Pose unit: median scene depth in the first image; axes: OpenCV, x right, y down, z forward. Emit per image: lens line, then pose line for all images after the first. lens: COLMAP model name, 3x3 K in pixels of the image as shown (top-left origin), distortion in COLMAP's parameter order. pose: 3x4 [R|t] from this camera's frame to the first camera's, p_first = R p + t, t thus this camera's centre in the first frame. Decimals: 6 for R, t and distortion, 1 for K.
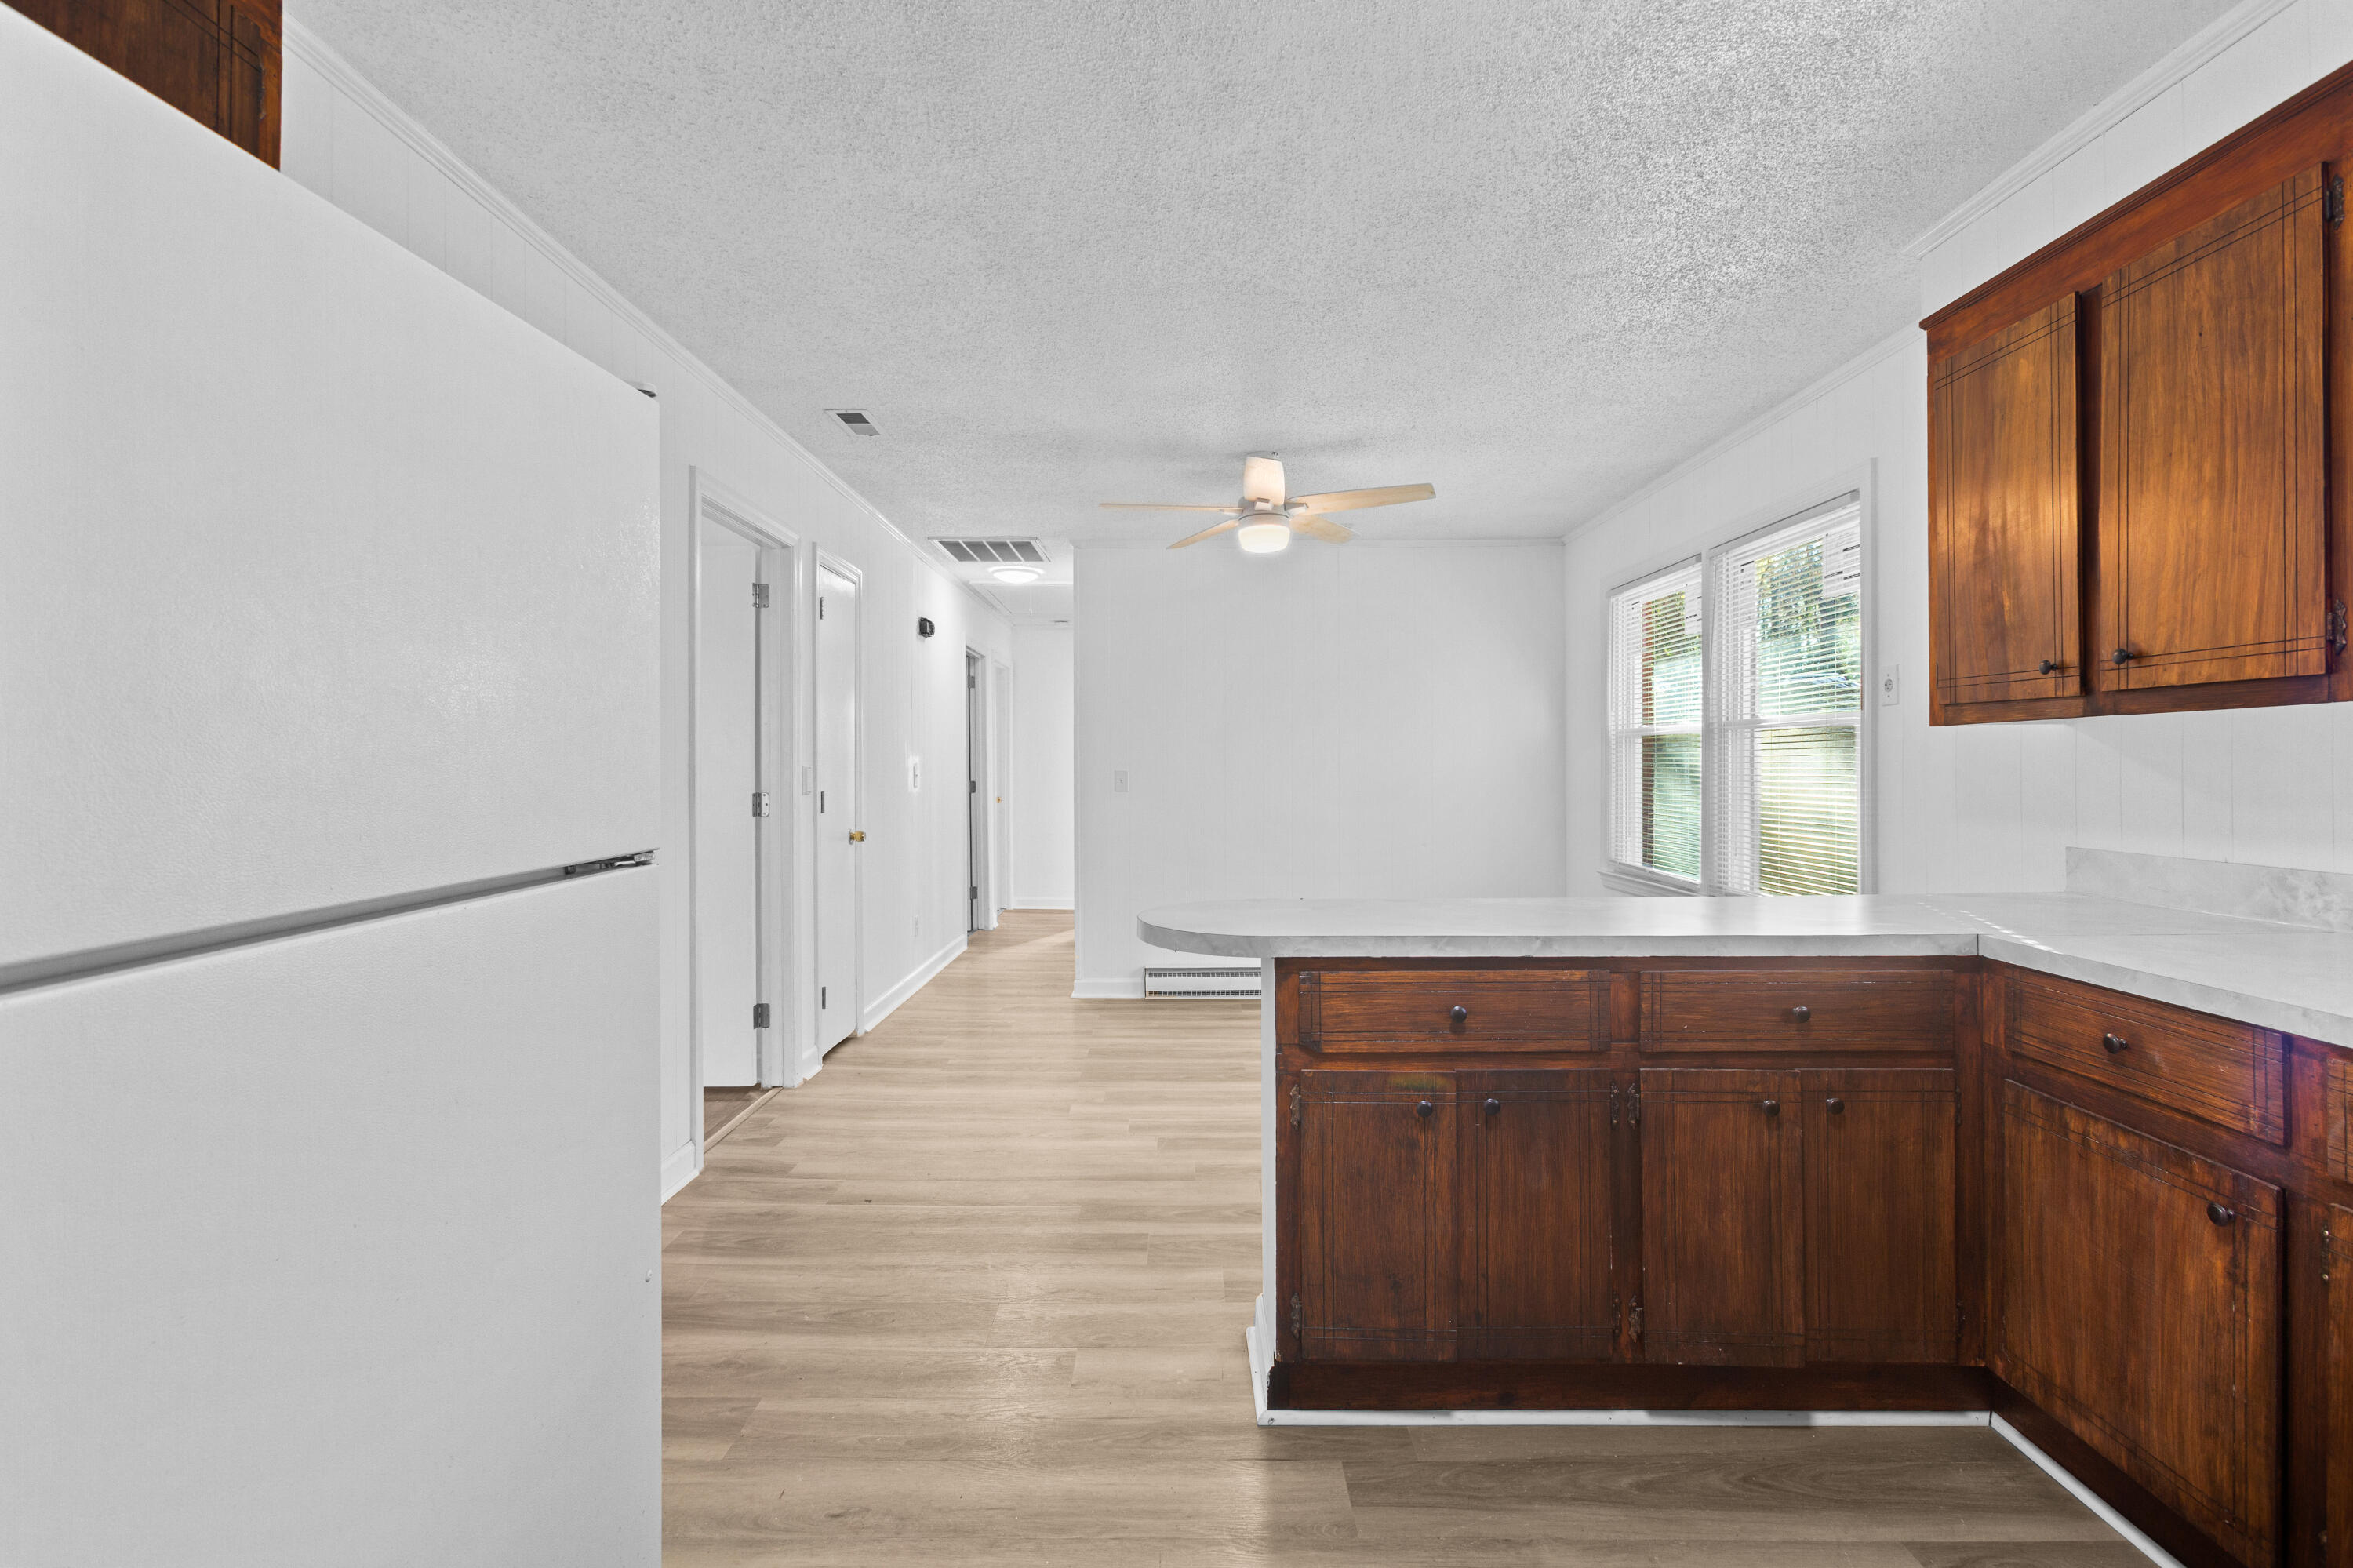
lens RADIAL K [[1051.0, 0, 1167.8], [0, 1051.0, 757.0], [0, 0, 1]] dist [-0.007933, 0.006081]
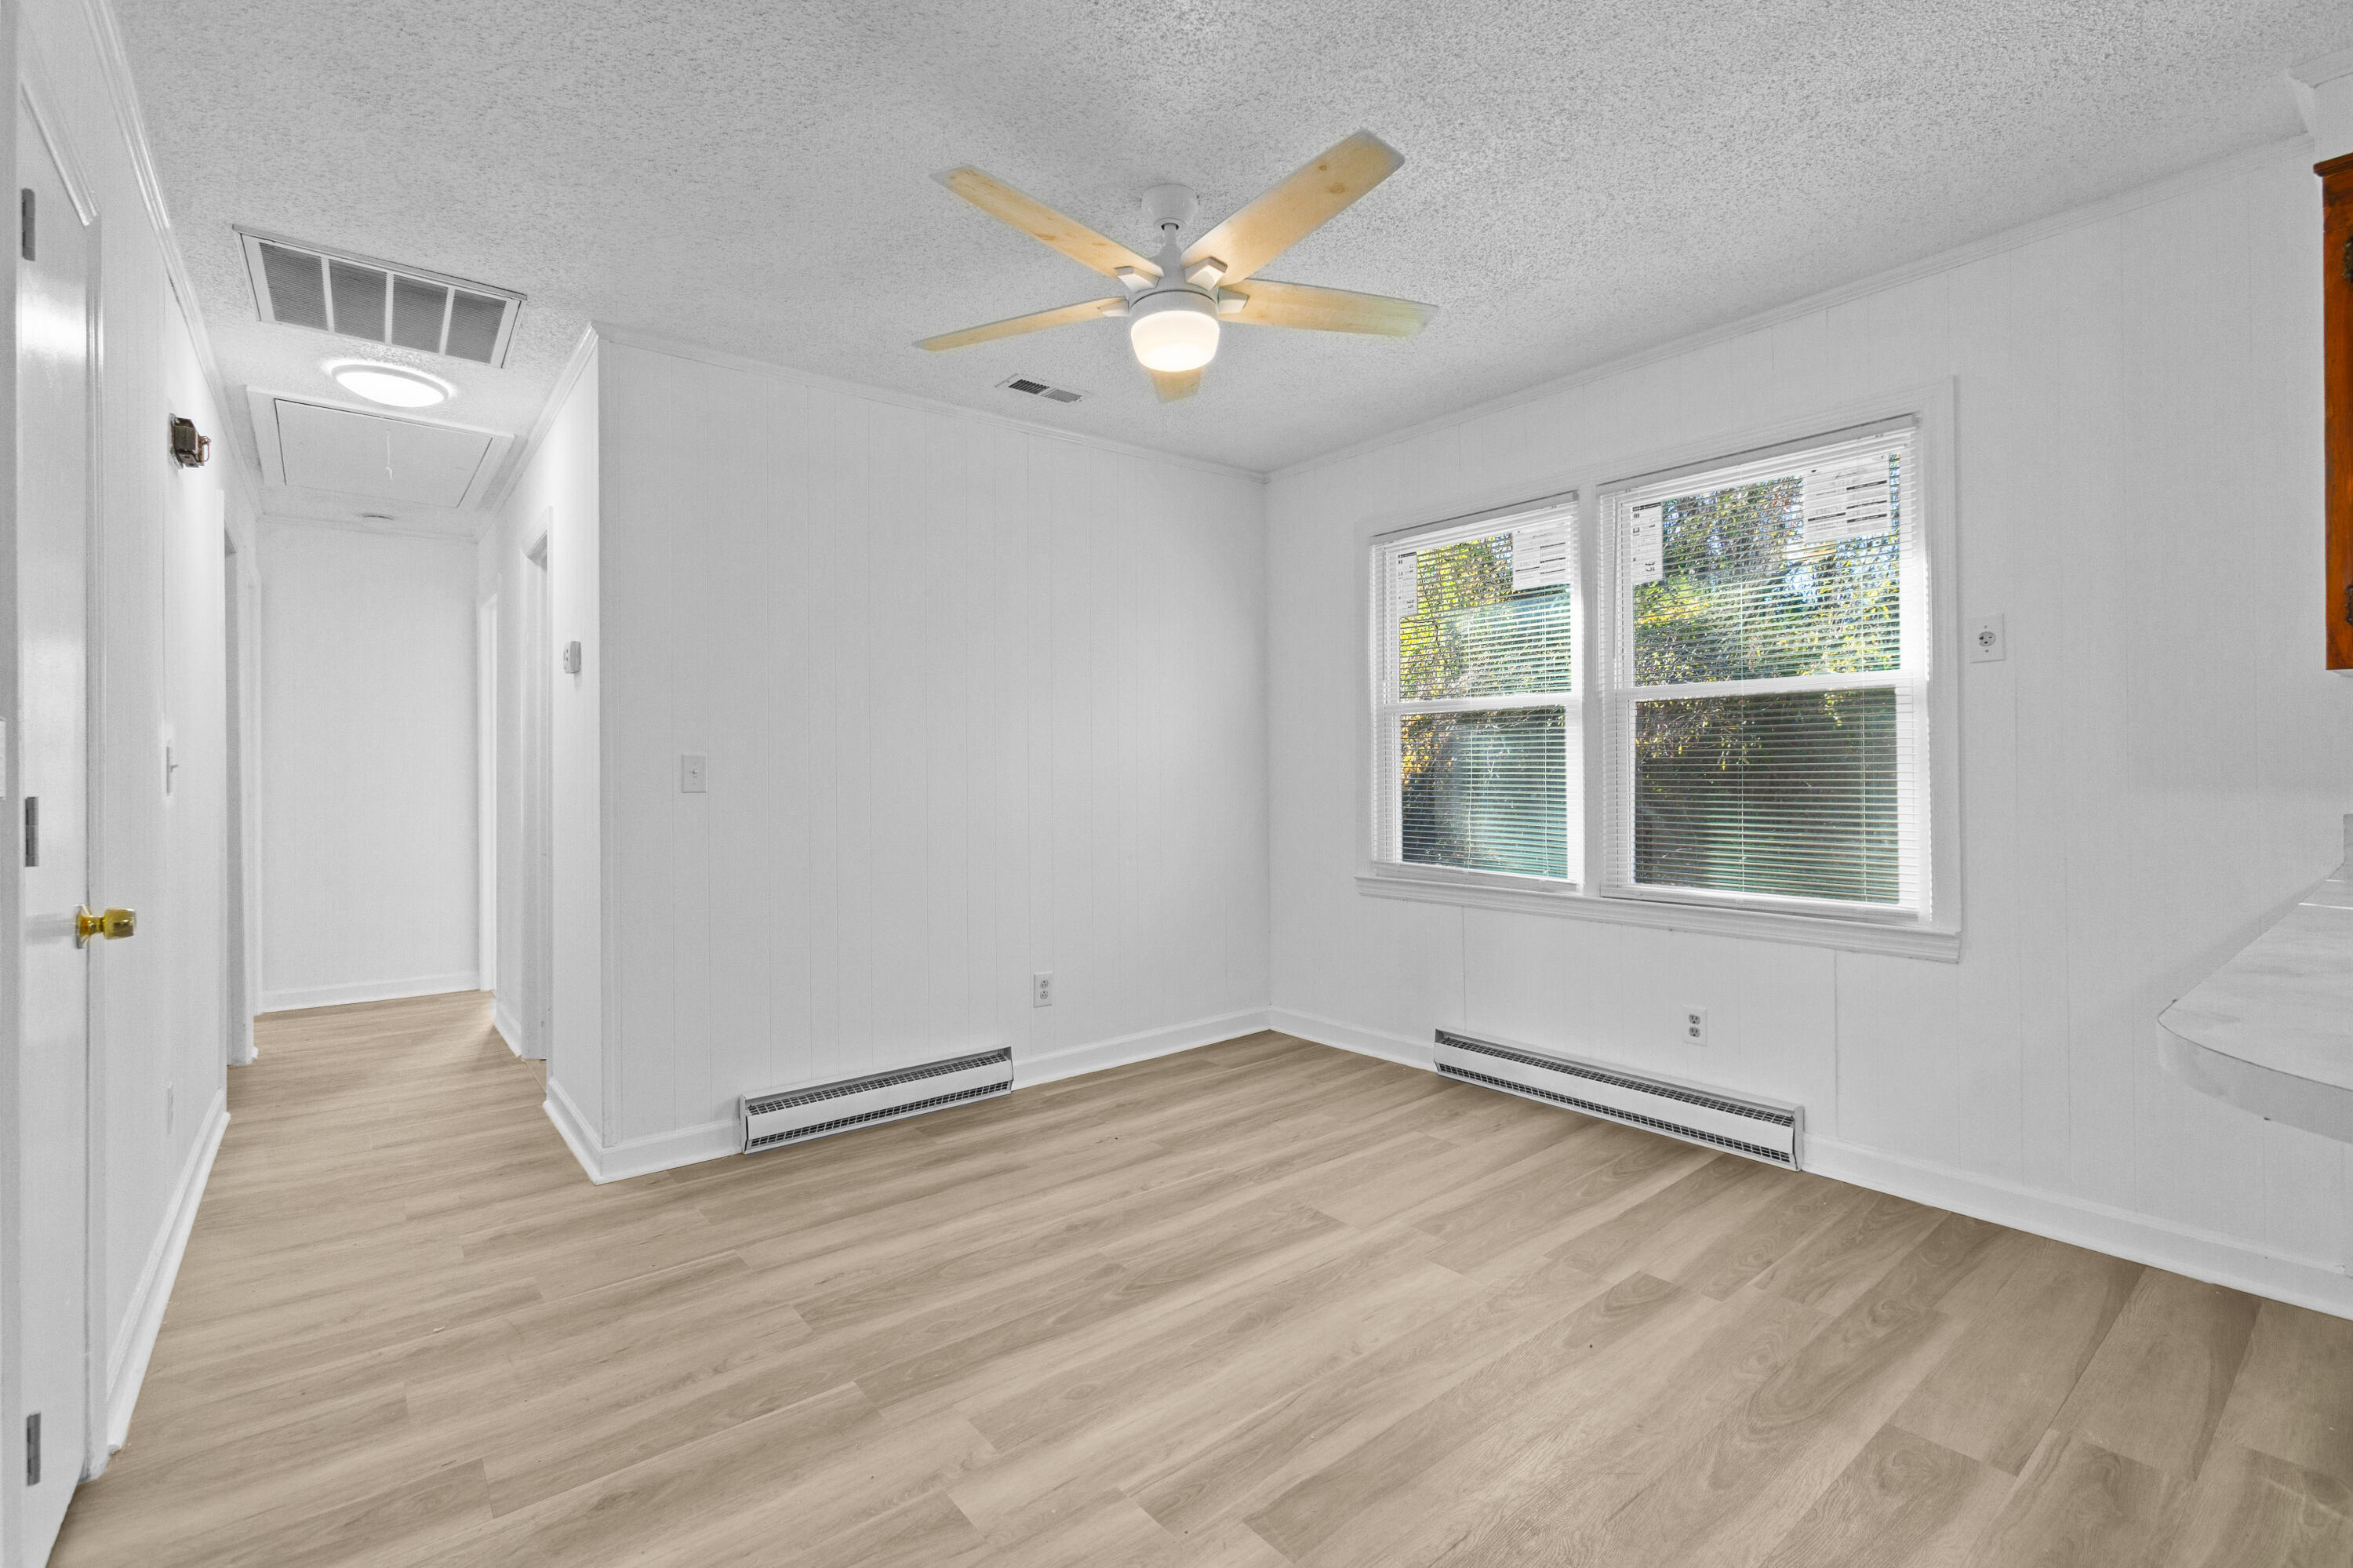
lens RADIAL K [[1051.0, 0, 1186.2], [0, 1051.0, 753.9], [0, 0, 1]] dist [-0.007933, 0.006081]
pose [[0.771299, 0.002447, 0.636468, -0.630493], [0.002095, 0.999977, -0.006384, 0.052776], [-0.636469, 0.006257, 0.771277, 1.280397]]
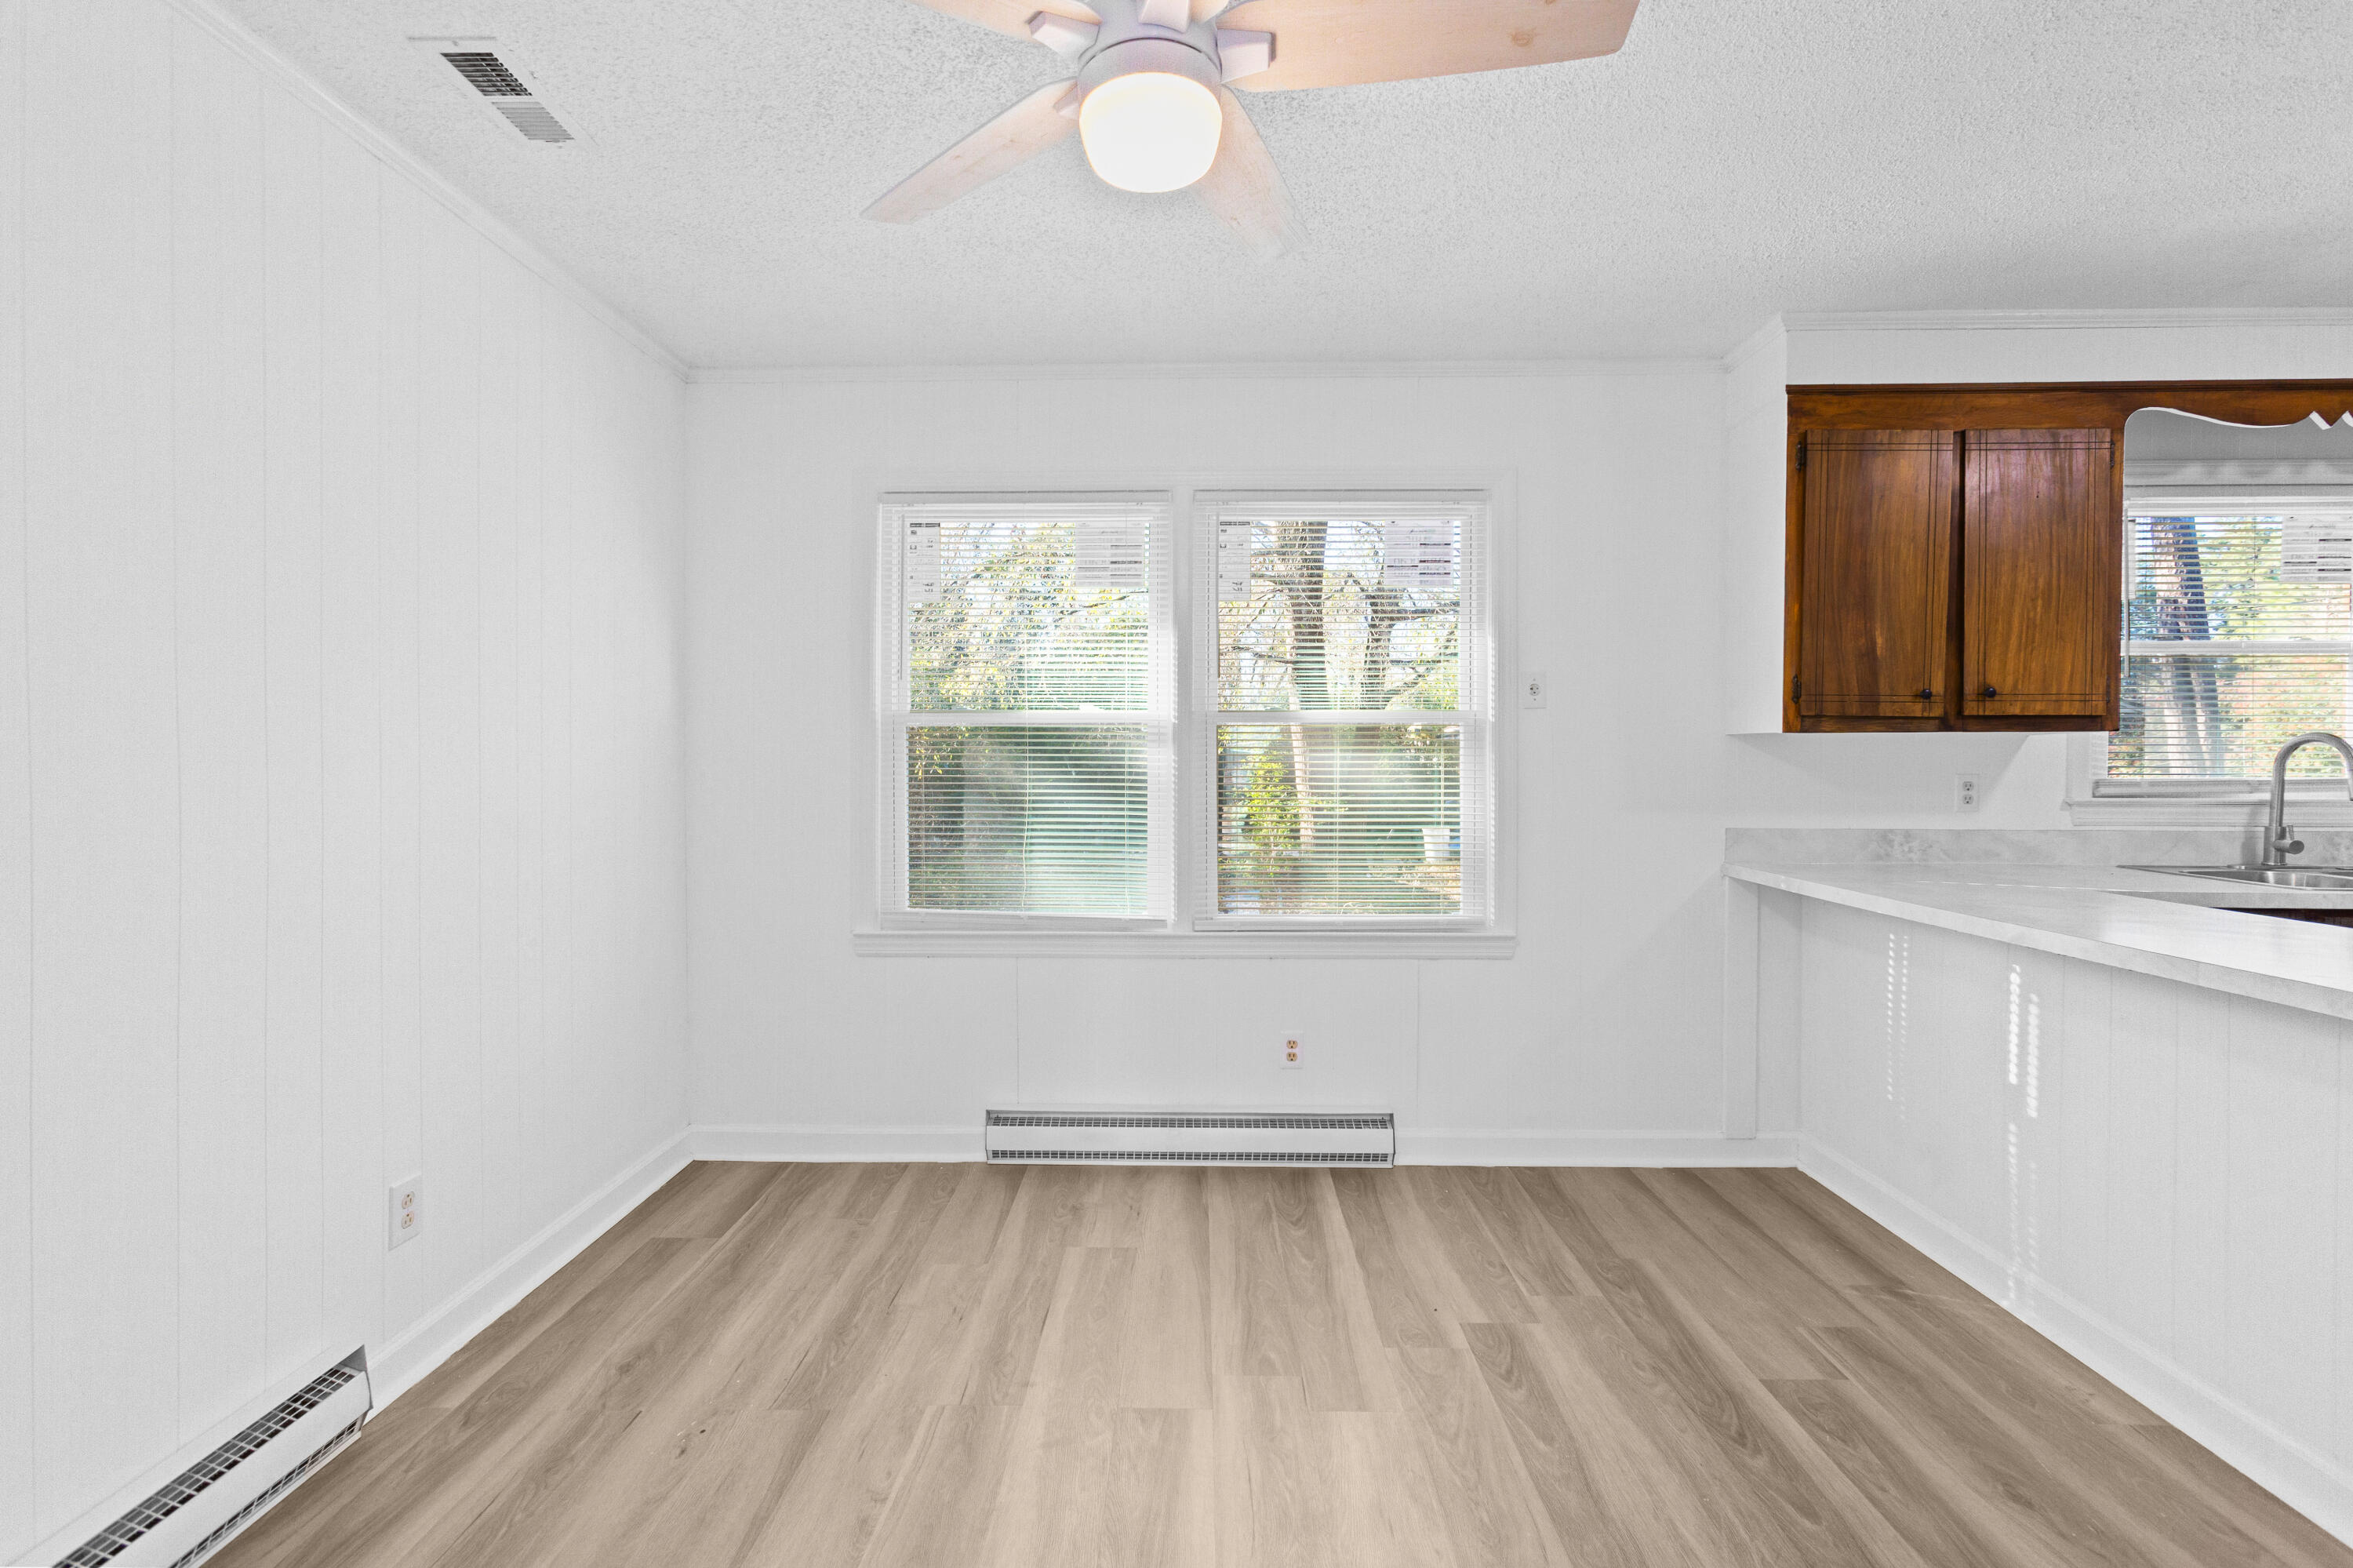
lens RADIAL K [[1051.0, 0, 1182.1], [0, 1051.0, 771.7], [0, 0, 1]] dist [-0.007933, 0.006081]
pose [[0.013564, -0.006377, 0.999888, -0.628665], [-0.010005, 0.999929, 0.006513, 0.018656], [-0.999858, -0.010092, 0.013499, 2.271903]]
